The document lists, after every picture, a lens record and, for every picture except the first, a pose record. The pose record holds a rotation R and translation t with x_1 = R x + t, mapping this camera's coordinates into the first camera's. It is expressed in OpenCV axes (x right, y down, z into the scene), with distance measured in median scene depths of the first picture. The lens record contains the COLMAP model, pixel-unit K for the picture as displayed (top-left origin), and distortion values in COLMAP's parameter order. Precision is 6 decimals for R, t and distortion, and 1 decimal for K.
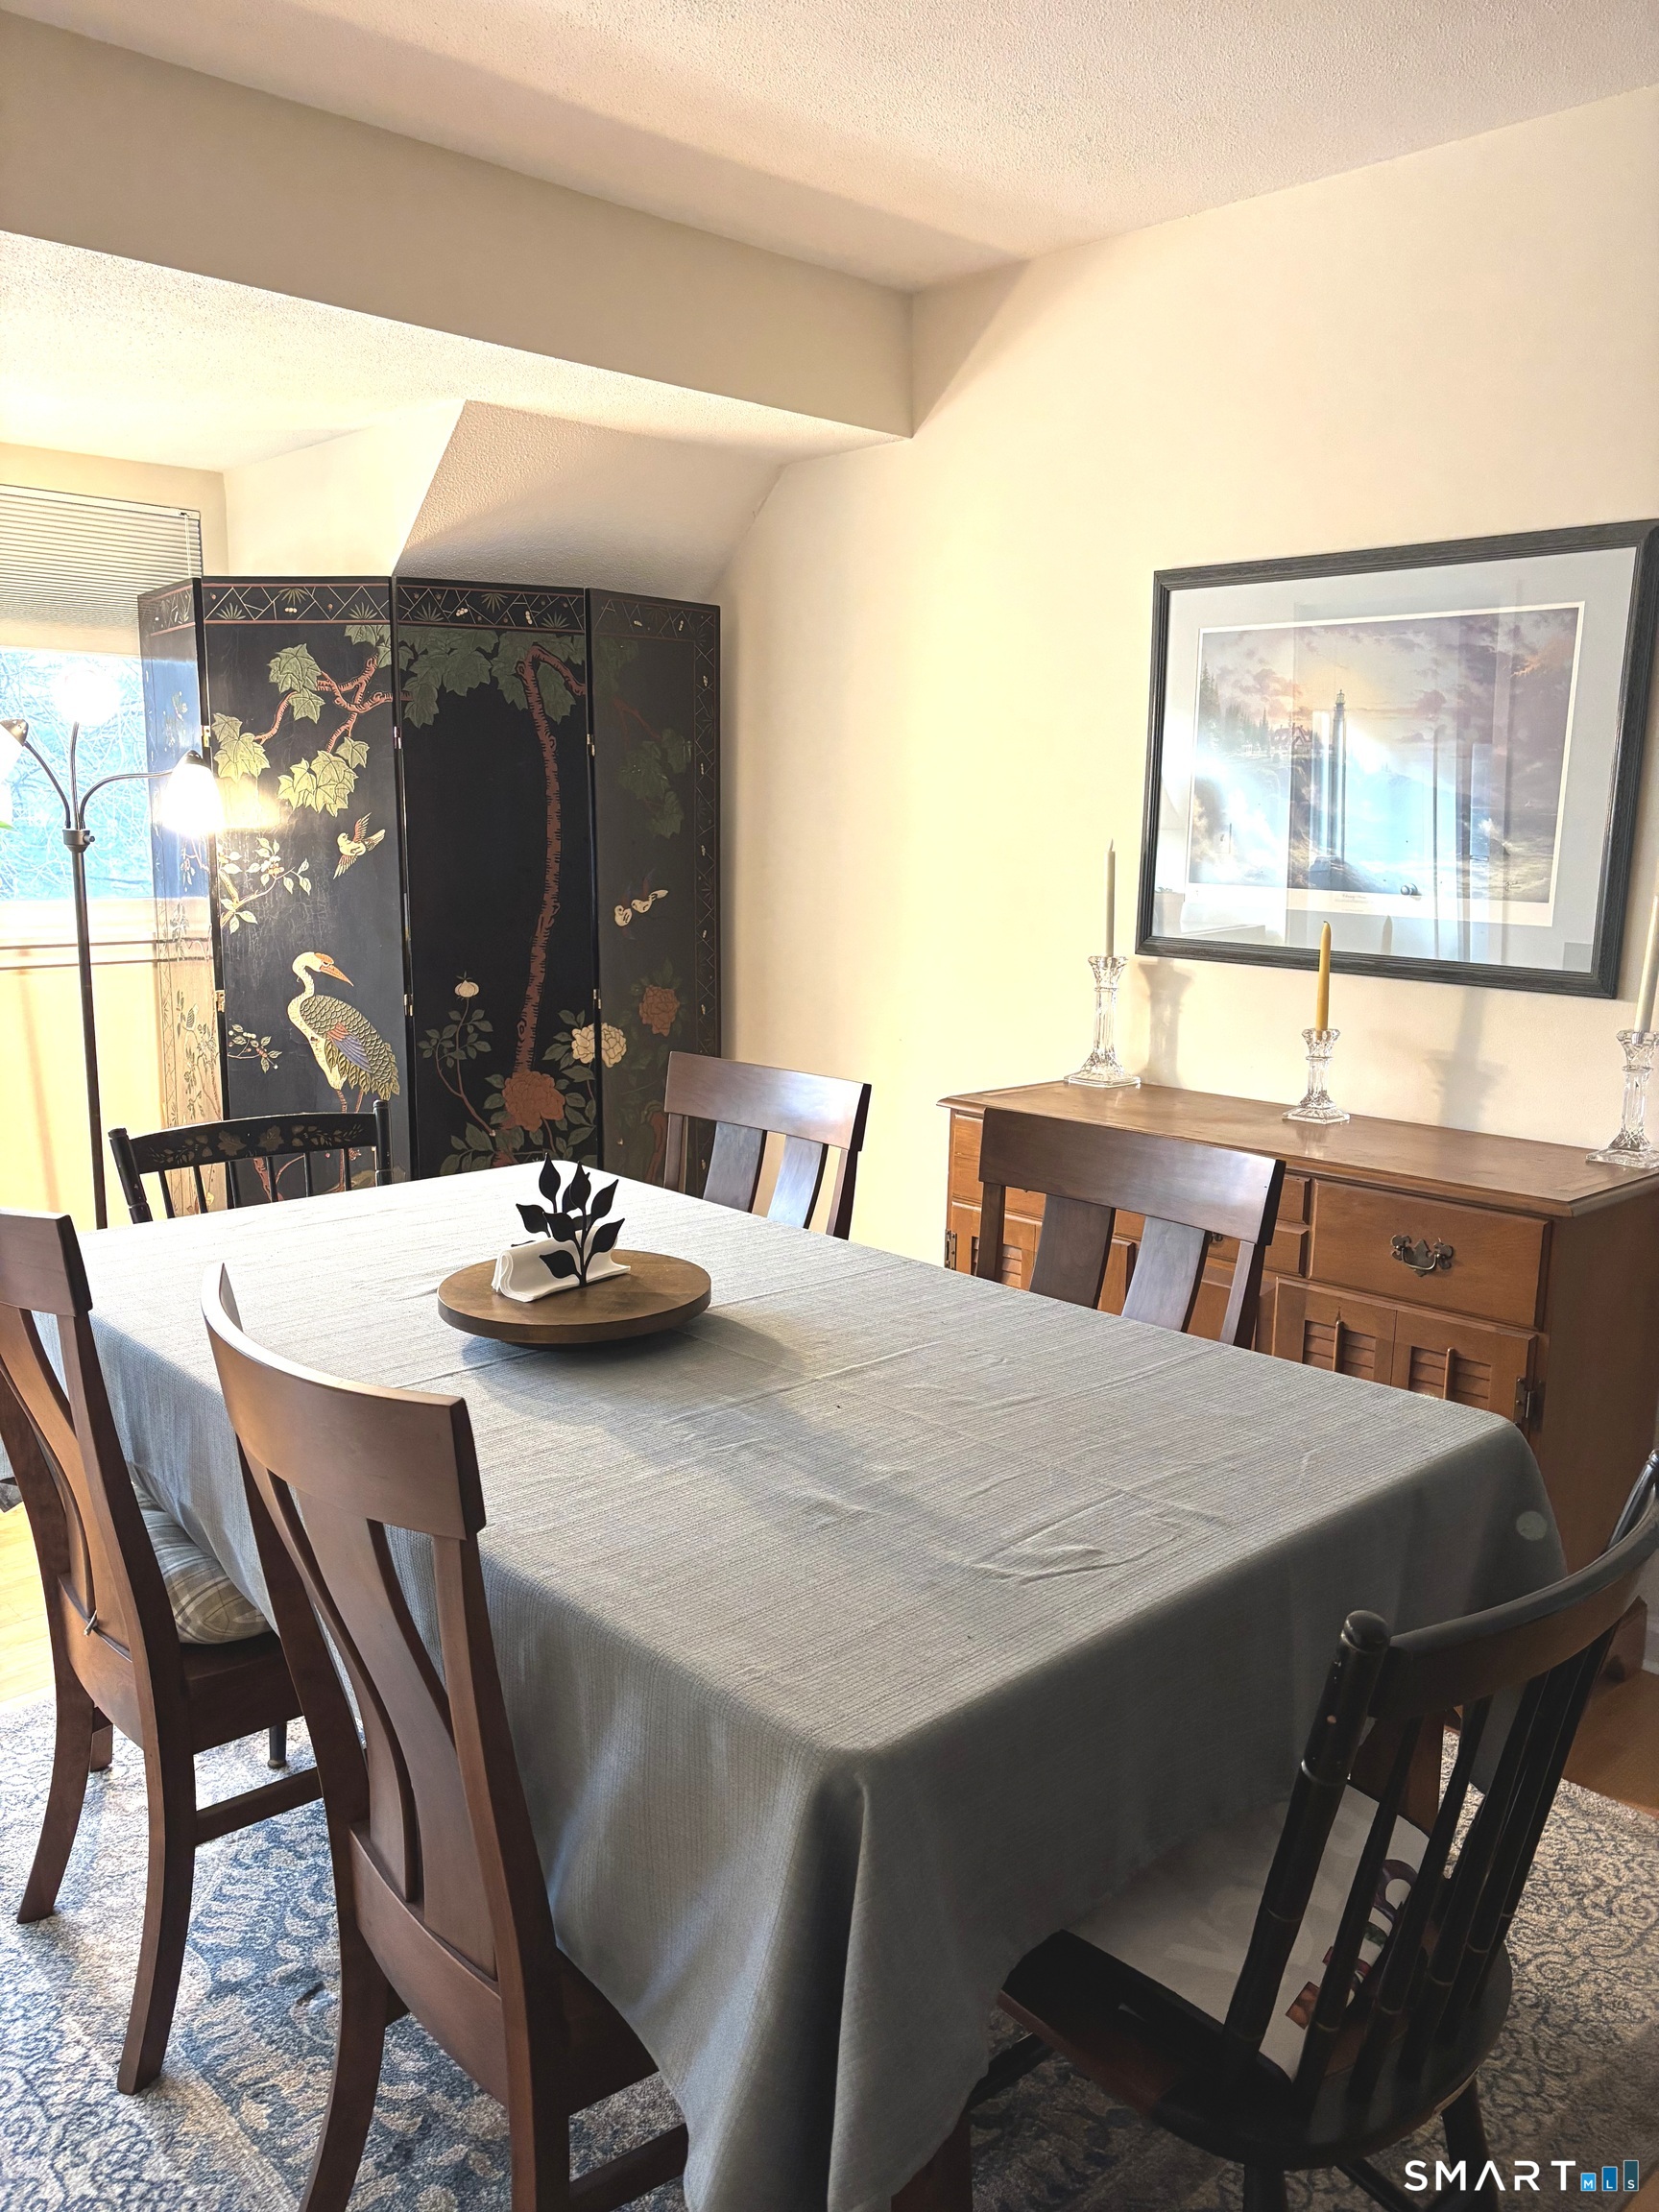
lens RADIAL K [[1670.8, 0, 824.3], [0, 1670.8, 1107.0], [0, 0, 1]] dist [0.057755, -0.069099]
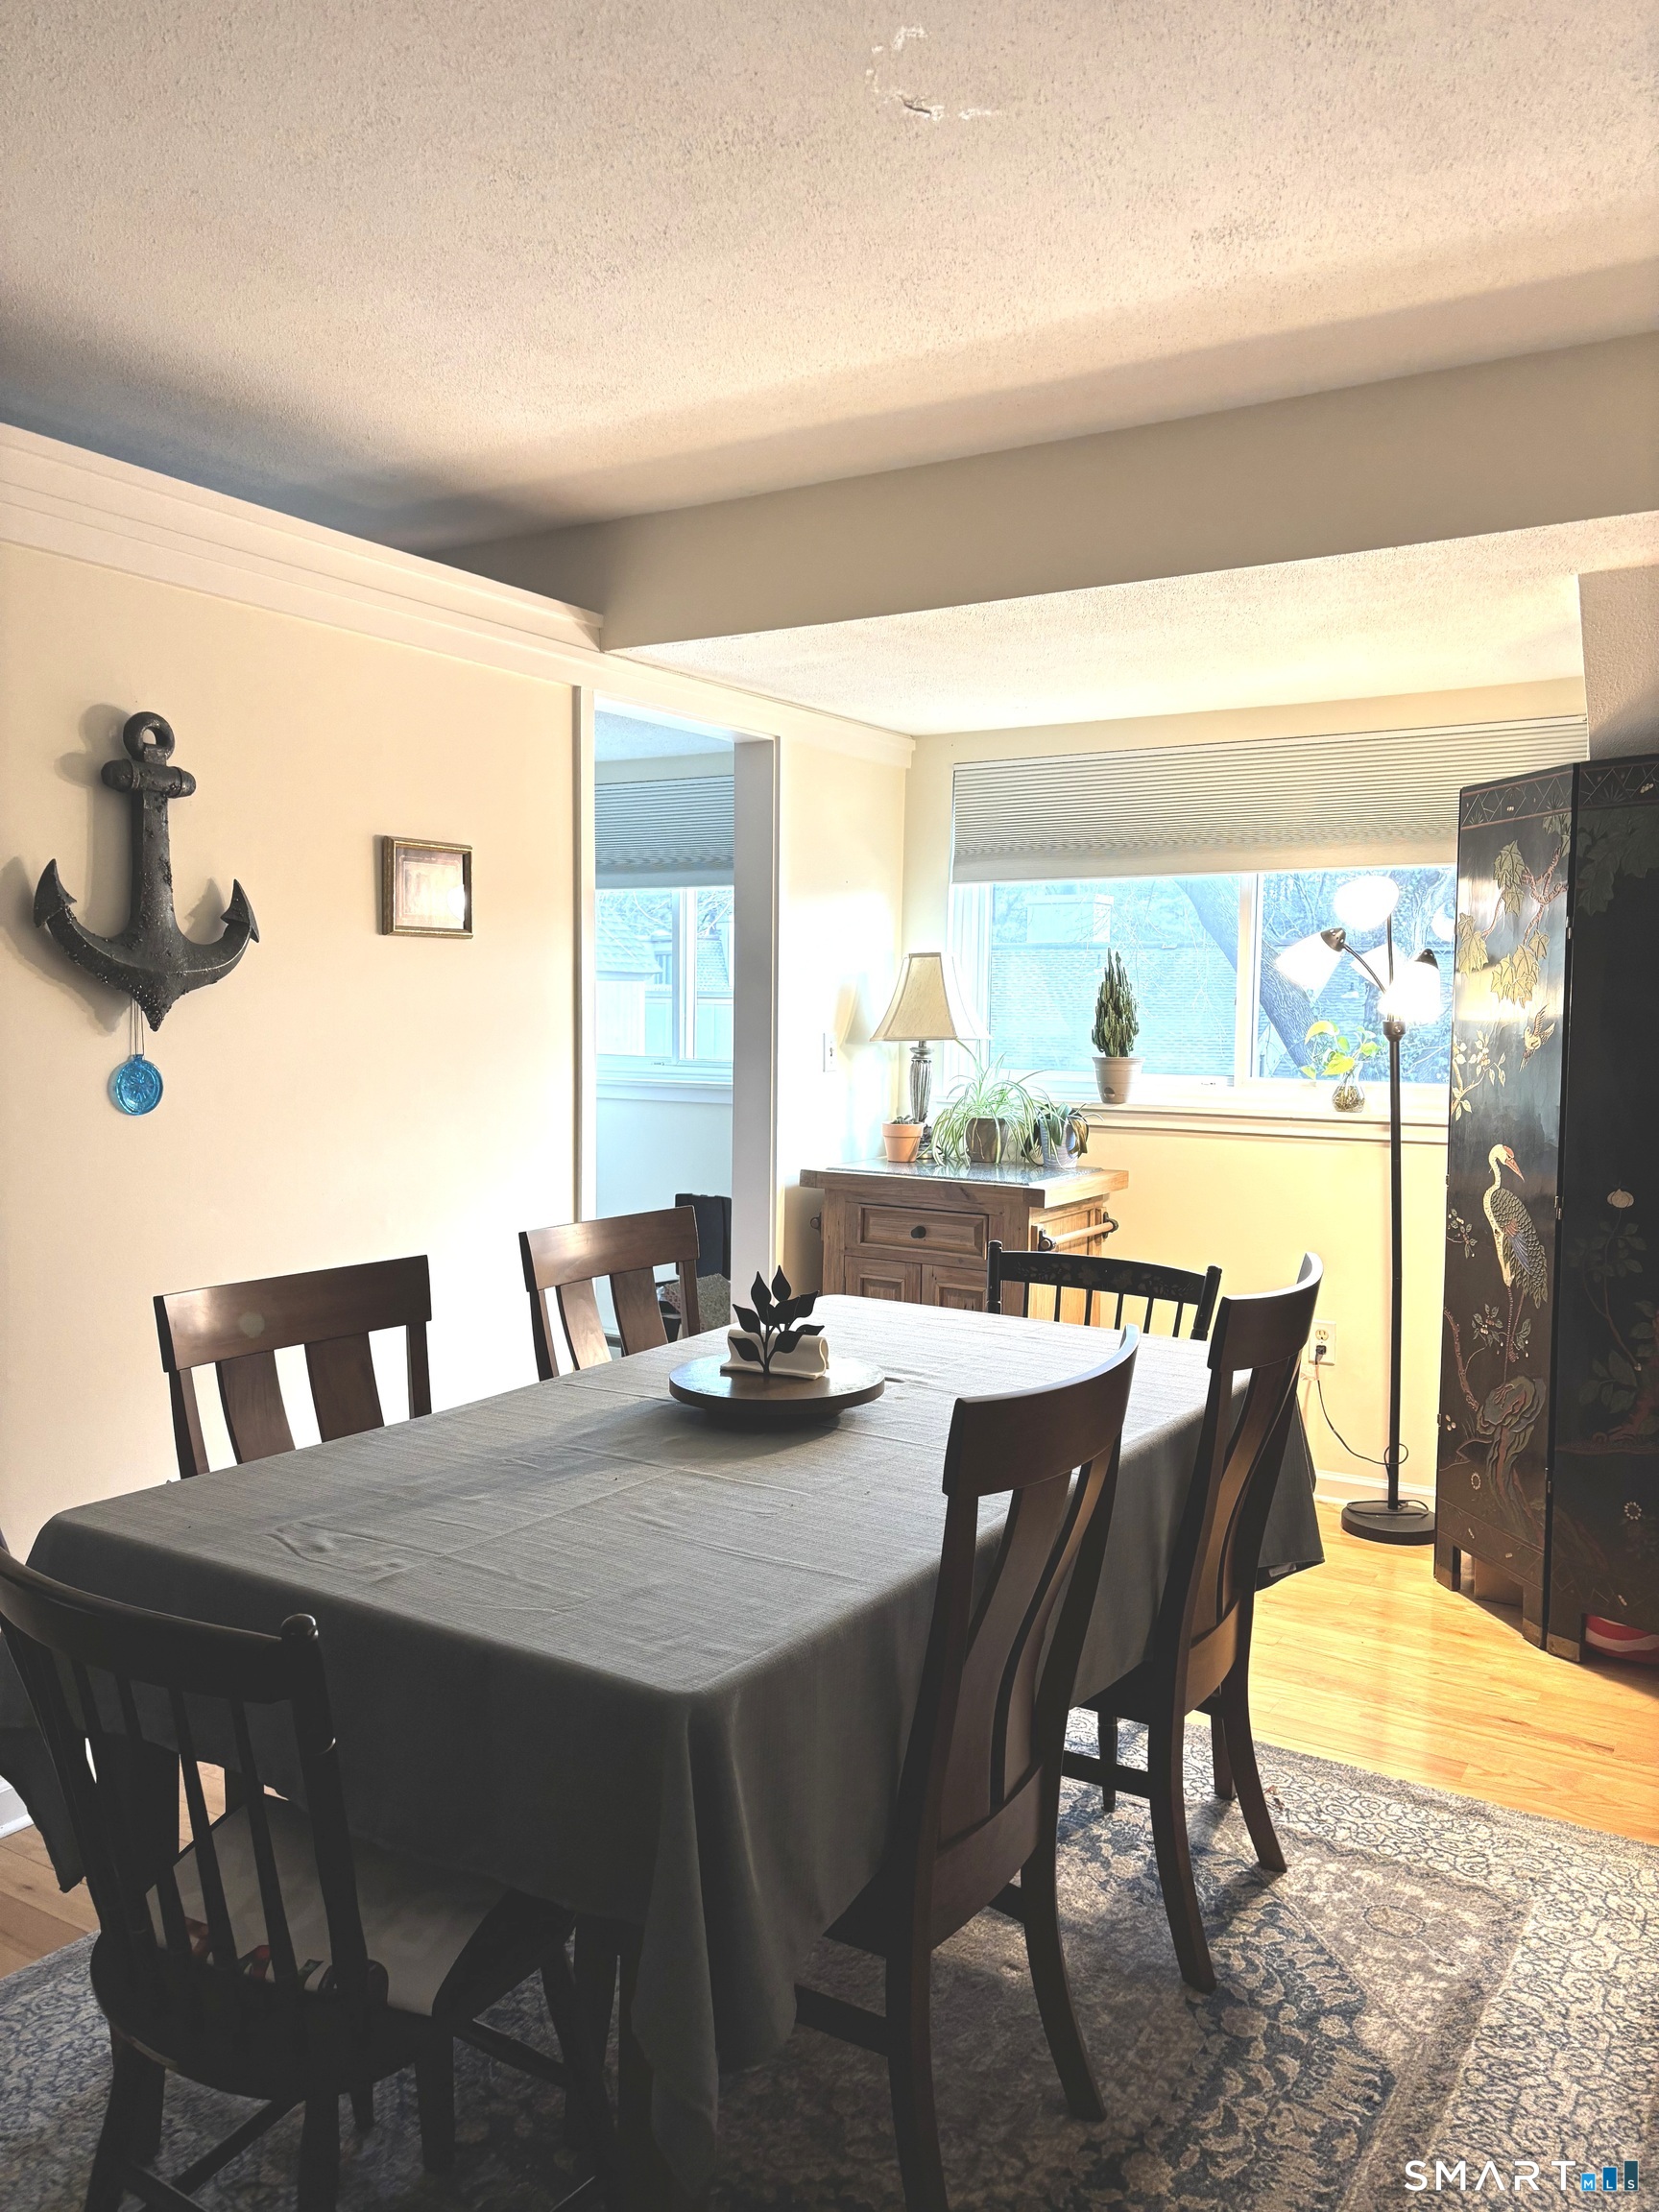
lens RADIAL K [[1670.8, 0, 821.0], [0, 1670.8, 1113.5], [0, 0, 1]] dist [0.057755, -0.069099]
pose [[0.245312, 0.060267, -0.967569, 0.567864], [-0.169547, 0.985350, 0.018389, -0.061578], [0.954503, 0.159538, 0.251937, 0.370384]]
